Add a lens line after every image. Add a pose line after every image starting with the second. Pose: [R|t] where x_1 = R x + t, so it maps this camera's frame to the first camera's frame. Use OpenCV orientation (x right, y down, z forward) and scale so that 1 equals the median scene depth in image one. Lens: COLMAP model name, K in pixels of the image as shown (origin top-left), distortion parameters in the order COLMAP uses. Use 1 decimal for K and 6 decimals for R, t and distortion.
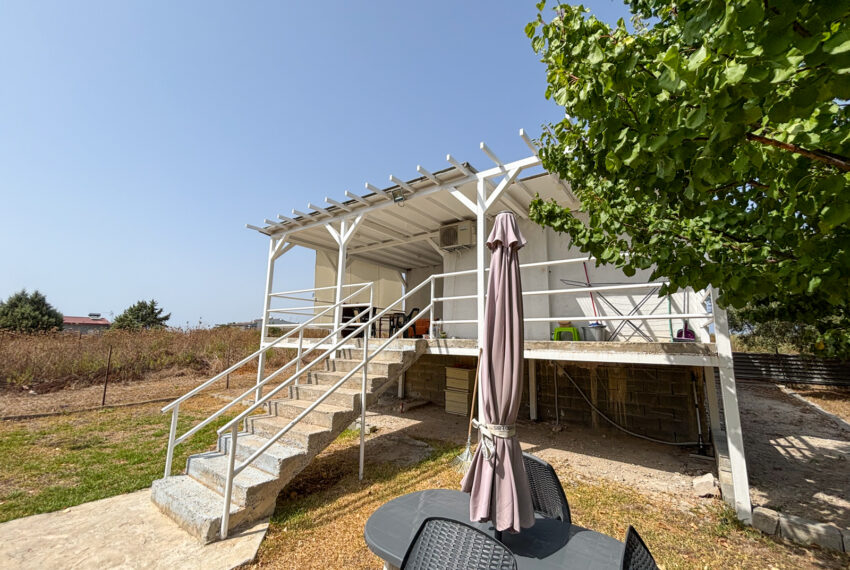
lens RADIAL K [[344.9, 0, 425.0], [0, 344.9, 285.0], [0, 0, 1]] dist [0.001612, -0.000642]
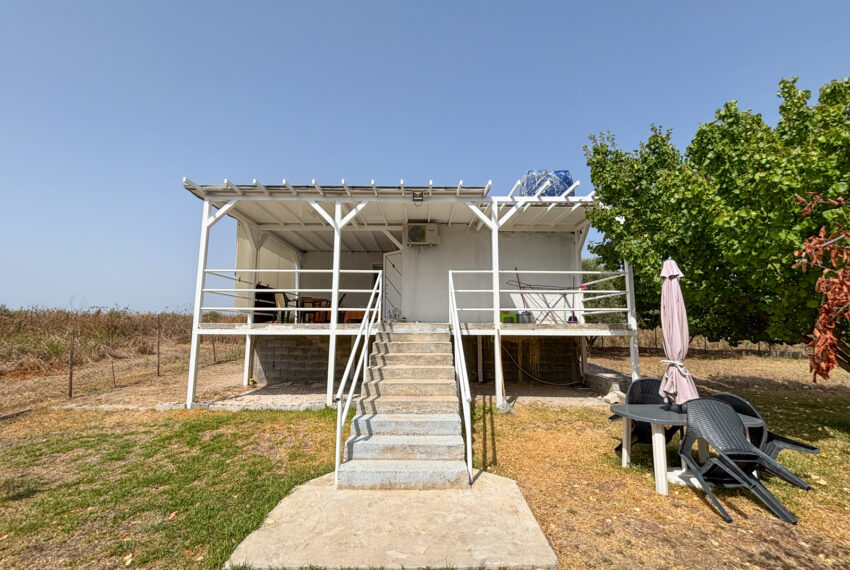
lens RADIAL K [[344.1, 0, 425.0], [0, 344.1, 285.0], [0, 0, 1]] dist [-0.000209, -0.000163]
pose [[0.808243, 0.058586, 0.585927, -0.739928], [-0.083632, 0.996372, 0.015740, 0.009418], [-0.582879, -0.061724, 0.810211, 0.065903]]
